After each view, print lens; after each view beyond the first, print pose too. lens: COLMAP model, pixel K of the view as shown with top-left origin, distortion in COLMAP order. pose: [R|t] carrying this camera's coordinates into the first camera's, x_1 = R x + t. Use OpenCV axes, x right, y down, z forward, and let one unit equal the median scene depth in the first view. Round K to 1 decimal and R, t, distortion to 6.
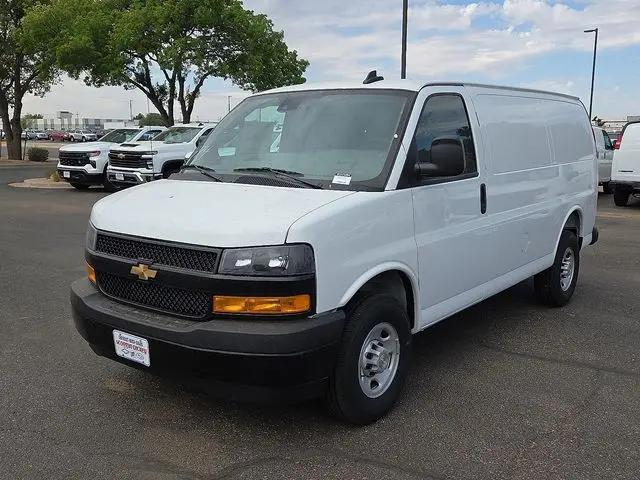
lens RADIAL K [[718.0, 0, 299.9], [0, 718.0, 240.1], [0, 0, 1]] dist [-0.004703, -0.006536]
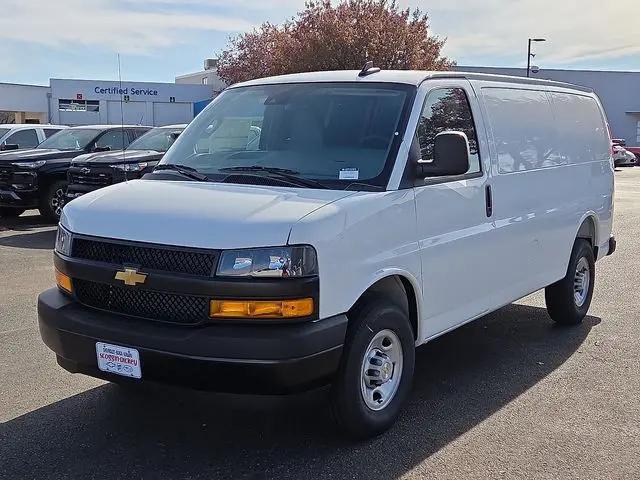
lens RADIAL K [[901.7, 0, 320.0], [0, 901.7, 240.0], [0, 0, 1]] dist [-0.002570, -0.021843]
pose [[0.997648, -0.006557, 0.068230, -0.051153], [0.008197, 0.999683, -0.023795, 0.024007], [-0.068052, 0.024298, 0.997386, -0.177939]]
